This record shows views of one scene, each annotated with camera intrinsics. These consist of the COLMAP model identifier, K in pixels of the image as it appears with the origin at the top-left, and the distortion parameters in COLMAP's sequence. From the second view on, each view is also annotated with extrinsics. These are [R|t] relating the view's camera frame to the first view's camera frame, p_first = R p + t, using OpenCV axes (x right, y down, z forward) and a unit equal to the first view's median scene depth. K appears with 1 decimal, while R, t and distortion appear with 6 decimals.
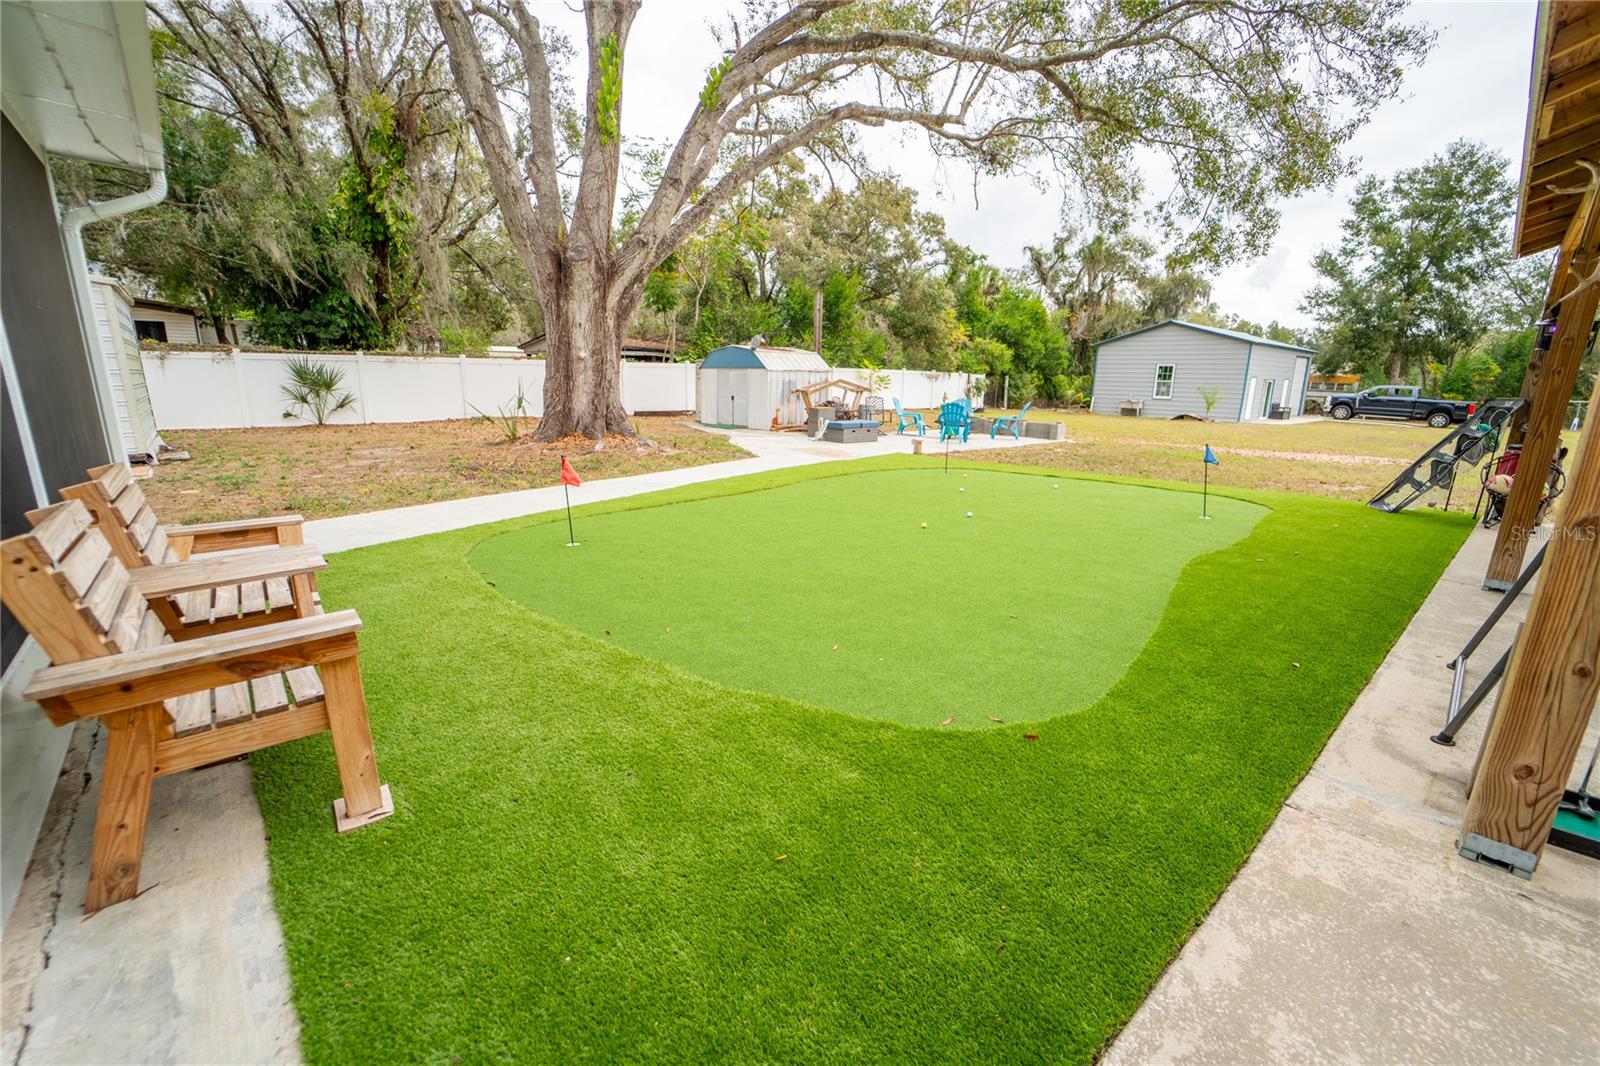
lens RADIAL K [[650.3, 0, 801.2], [0, 650.3, 533.1], [0, 0, 1]] dist [-0.019829, -0.000407]
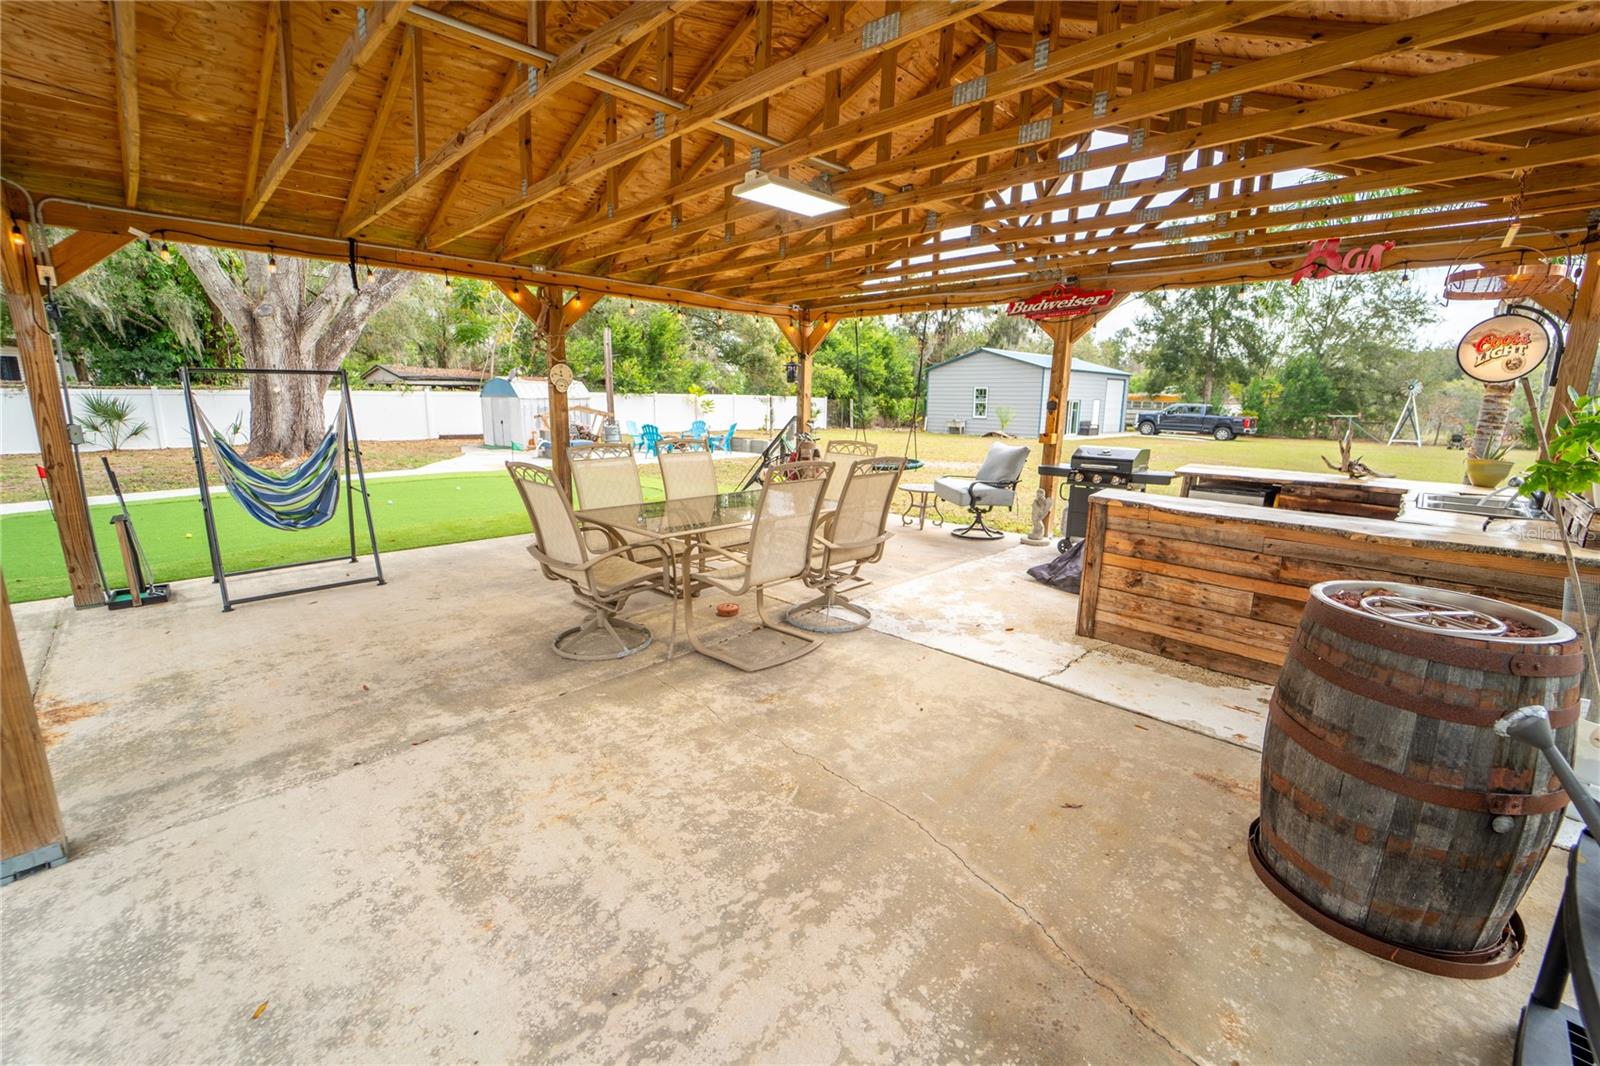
lens RADIAL K [[650.3, 0, 801.2], [0, 650.3, 533.1], [0, 0, 1]] dist [-0.019829, -0.000407]
pose [[0.998702, -0.017153, 0.047962, 0.209804], [0.018732, 0.999291, -0.032663, 0.019967], [-0.047367, 0.033519, 0.998315, -0.091871]]
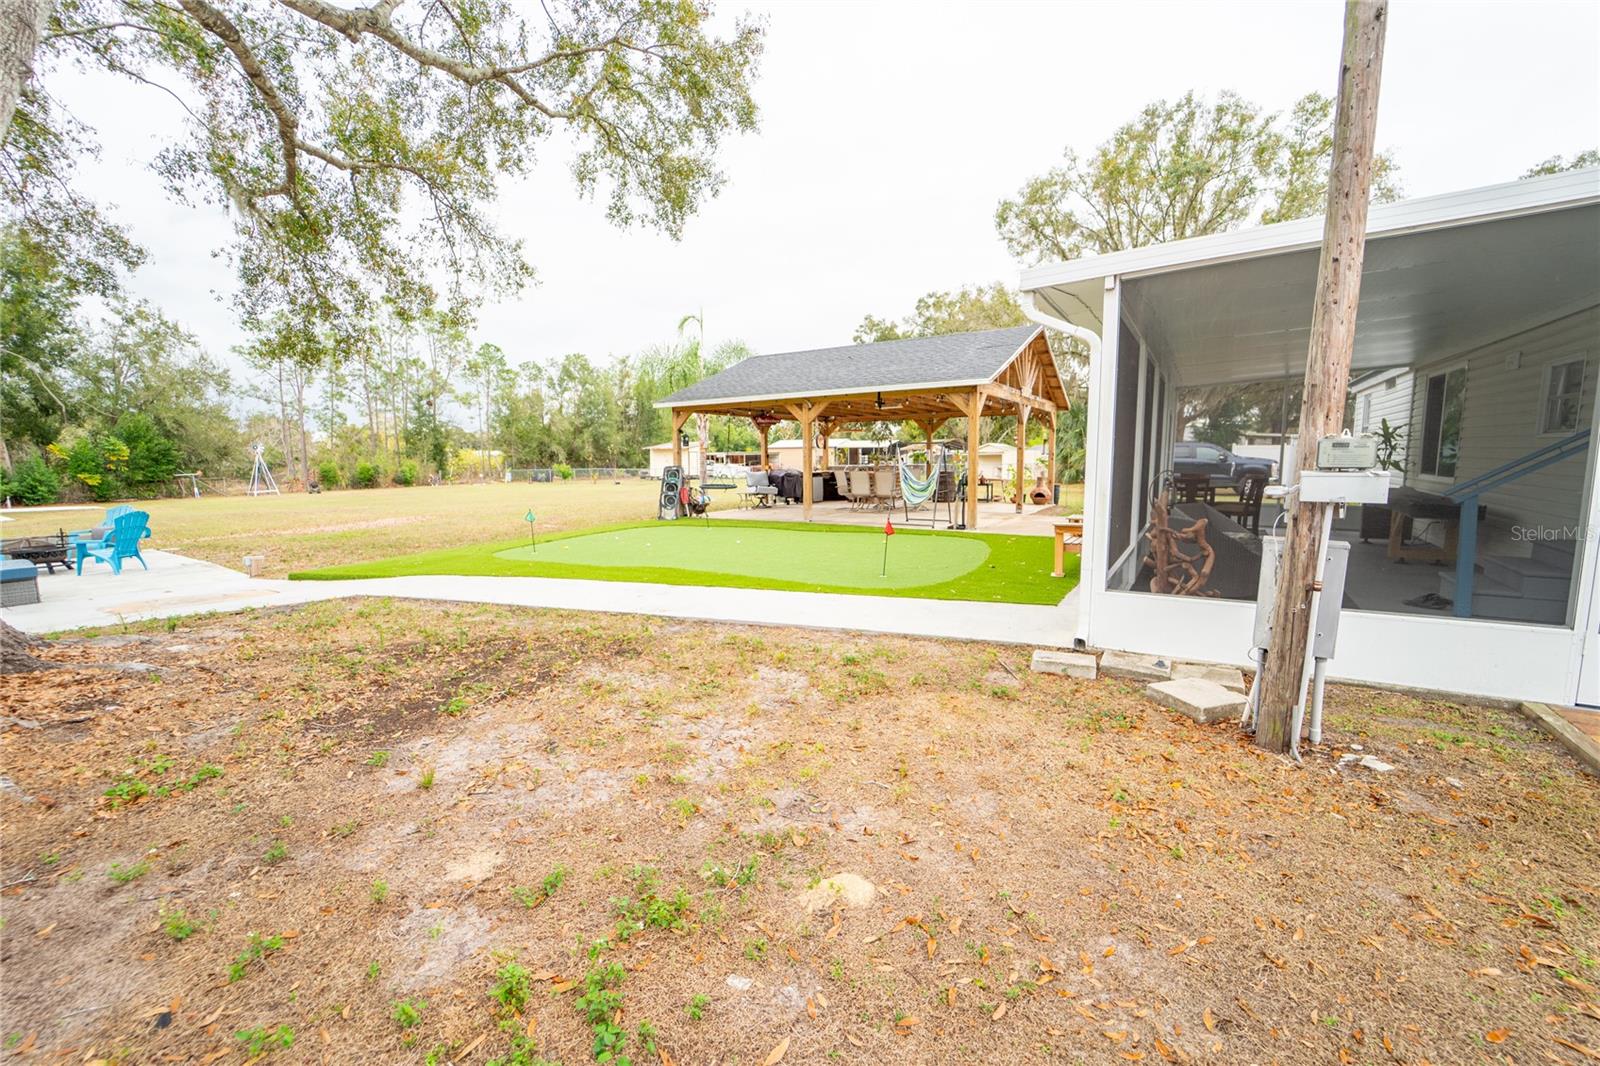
lens RADIAL K [[651.1, 0, 799.1], [0, 651.1, 533.5], [0, 0, 1]] dist [-0.021634, 0.000471]
pose [[-0.263913, -0.127787, 0.956044, -0.269511], [0.237858, 0.951952, 0.192900, -0.065225], [-0.934759, 0.278311, -0.220837, 0.231574]]
